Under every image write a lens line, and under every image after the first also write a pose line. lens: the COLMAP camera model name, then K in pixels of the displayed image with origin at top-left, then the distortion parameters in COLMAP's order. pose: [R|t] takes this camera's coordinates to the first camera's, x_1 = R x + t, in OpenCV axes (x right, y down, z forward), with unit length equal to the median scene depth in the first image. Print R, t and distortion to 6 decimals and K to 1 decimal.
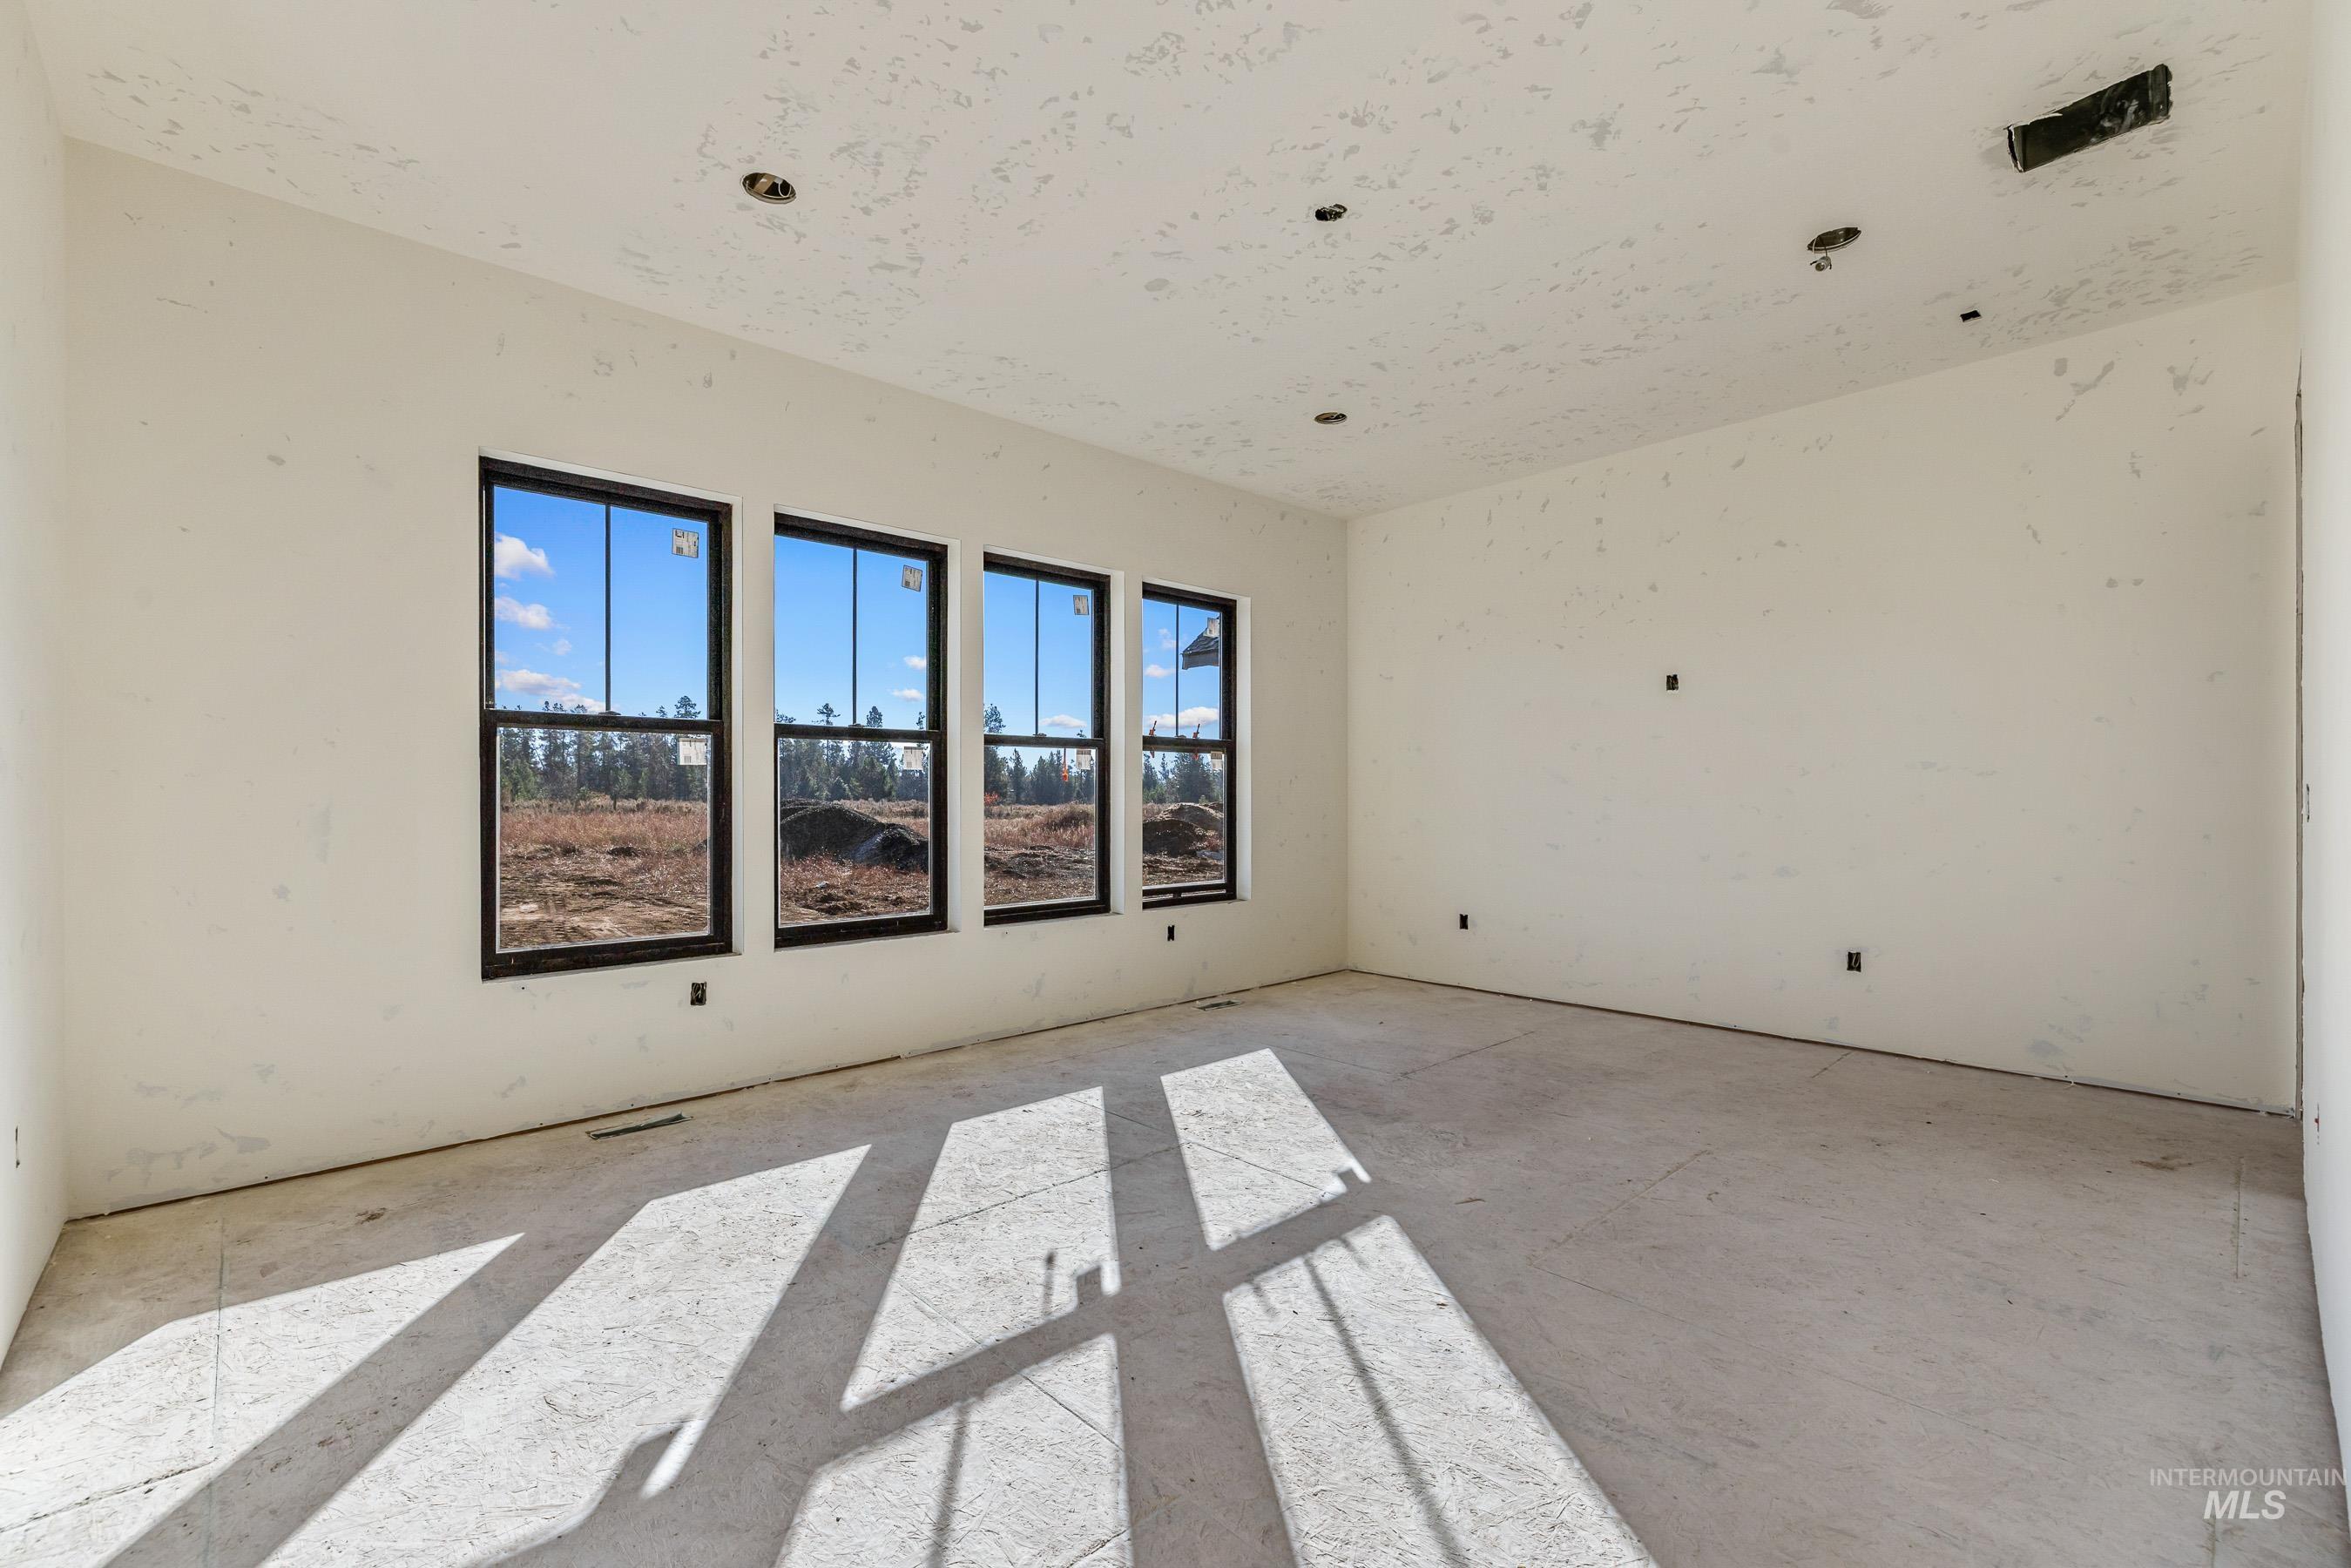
lens RADIAL K [[997.6, 0, 1170.3], [0, 997.6, 805.1], [0, 0, 1]] dist [0.003364, 0.000008]
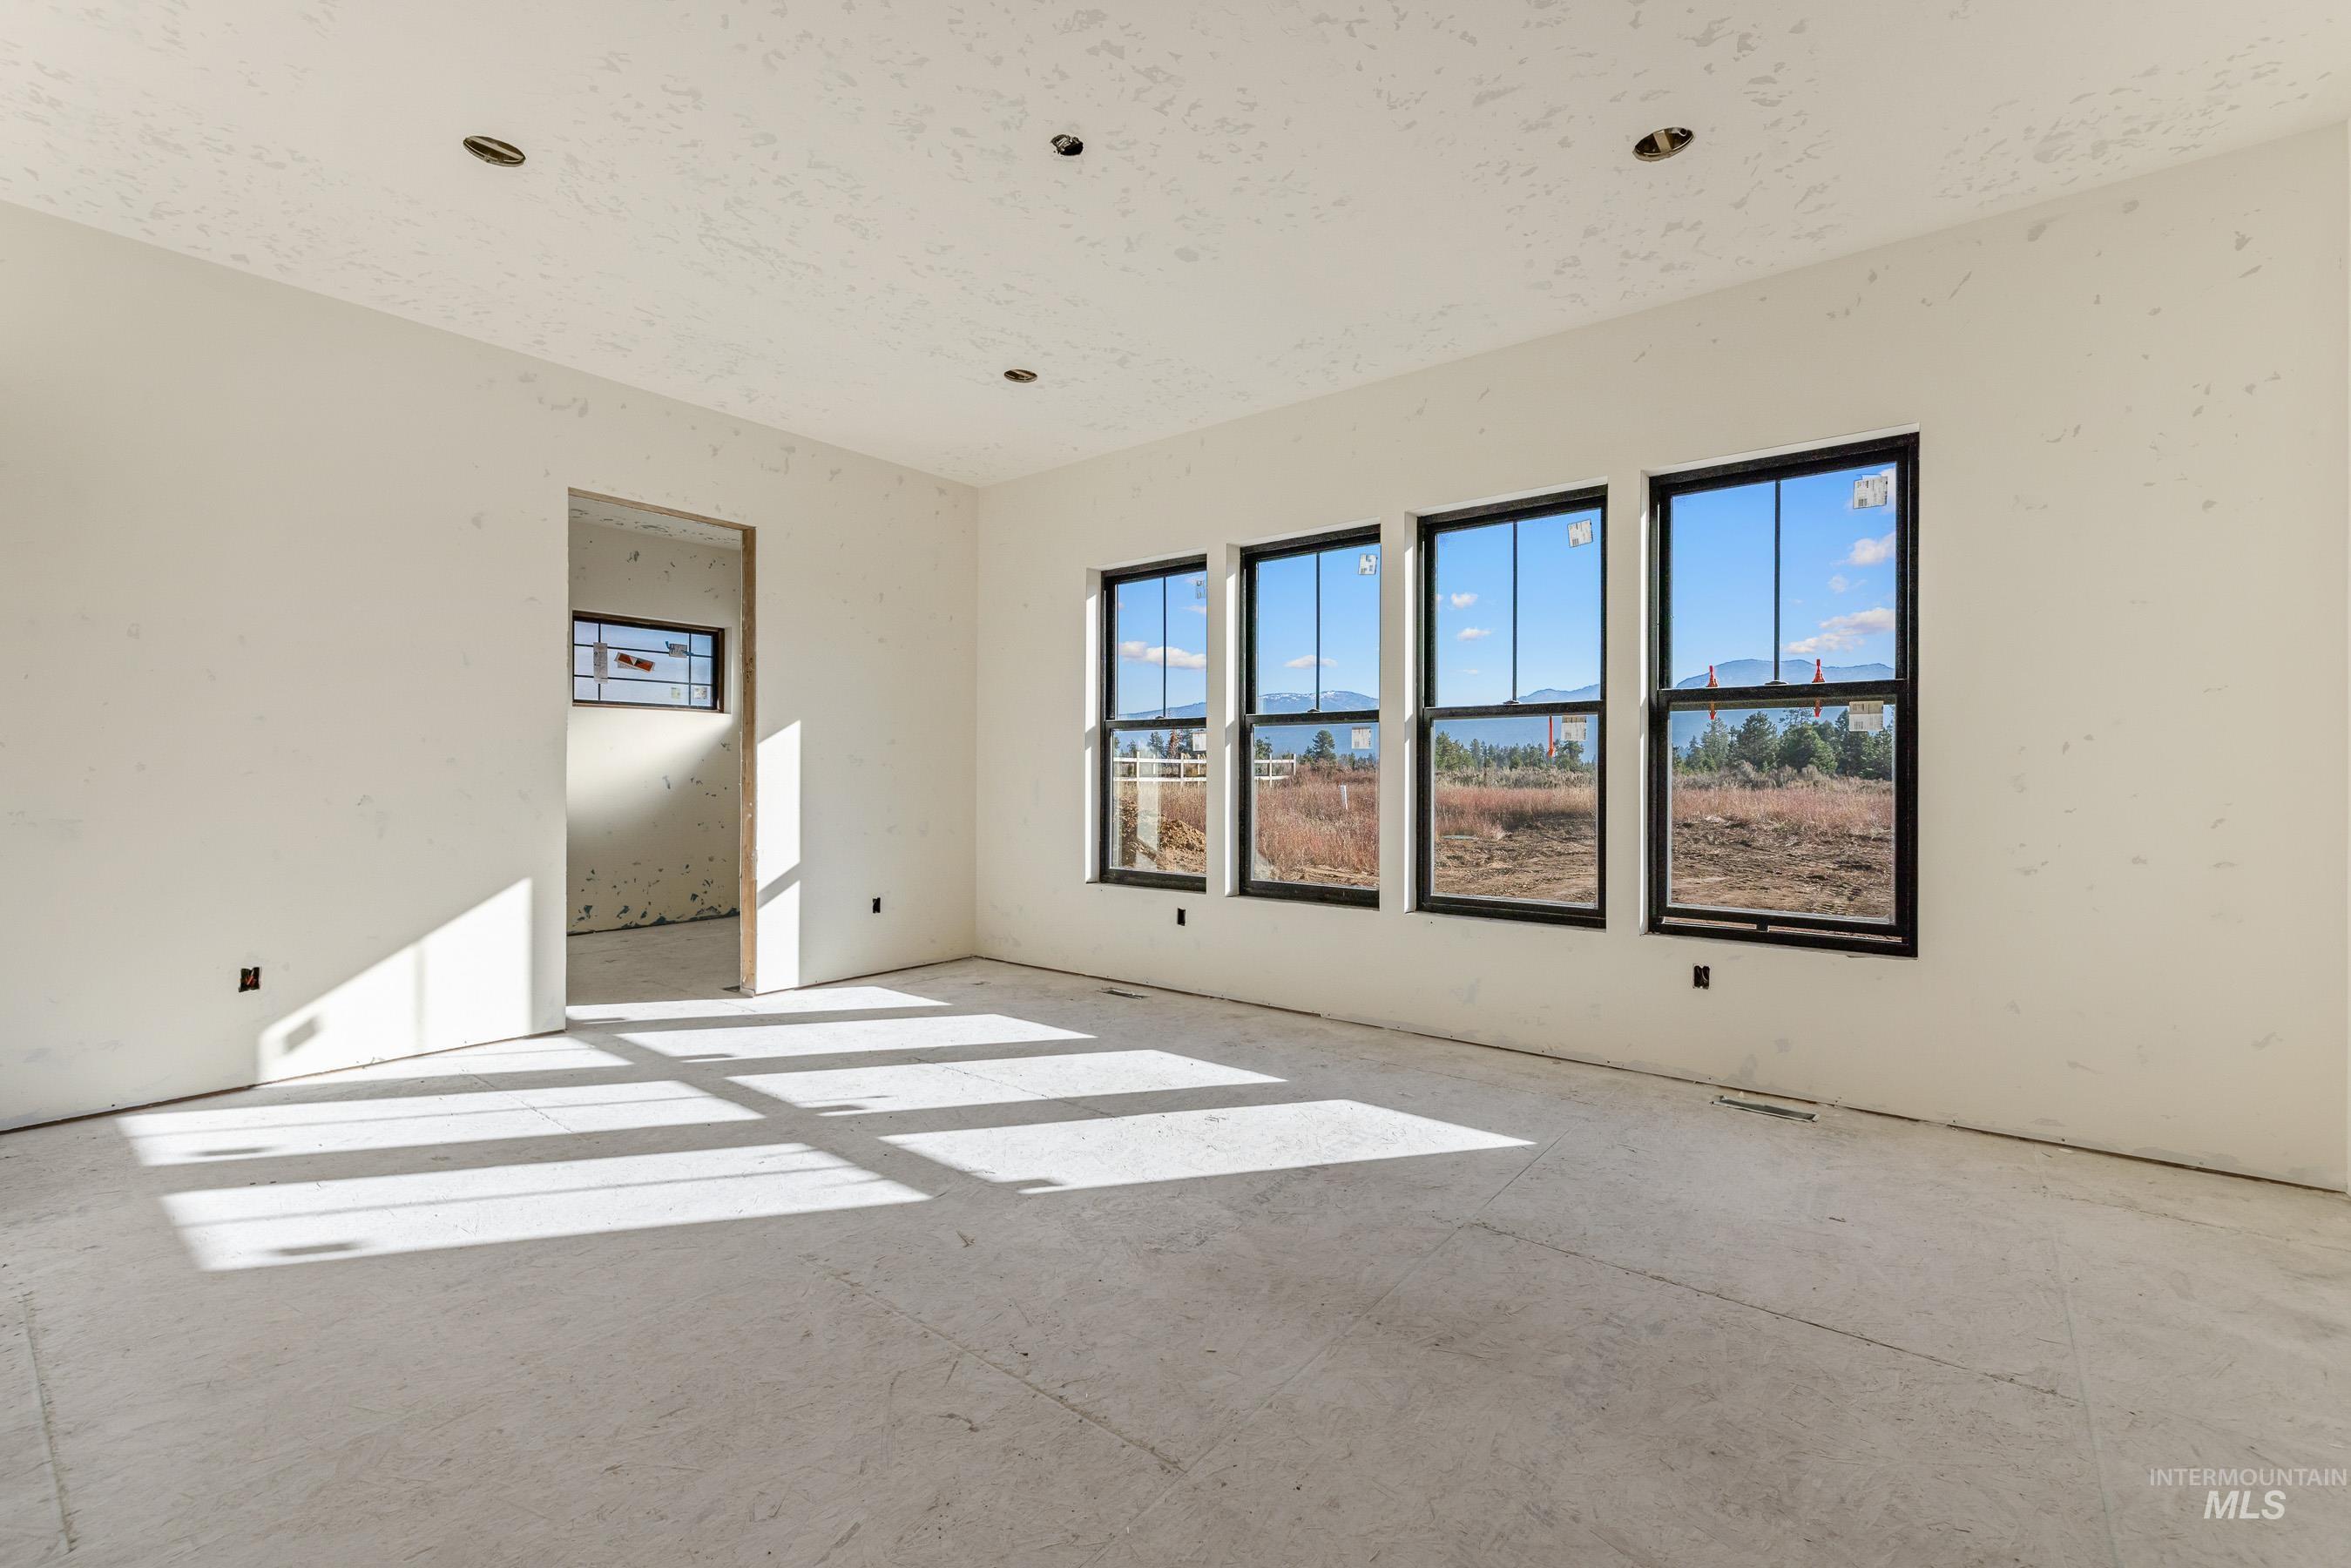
lens RADIAL K [[976.5, 0, 1175.5], [0, 976.5, 784.0], [0, 0, 1]] dist [-0.027265, 0.000004]
pose [[0.165553, 0.010348, -0.986147, 0.860708], [-0.009342, 0.999917, 0.008924, -0.006849], [0.986157, 0.007735, 0.165635, 0.771366]]
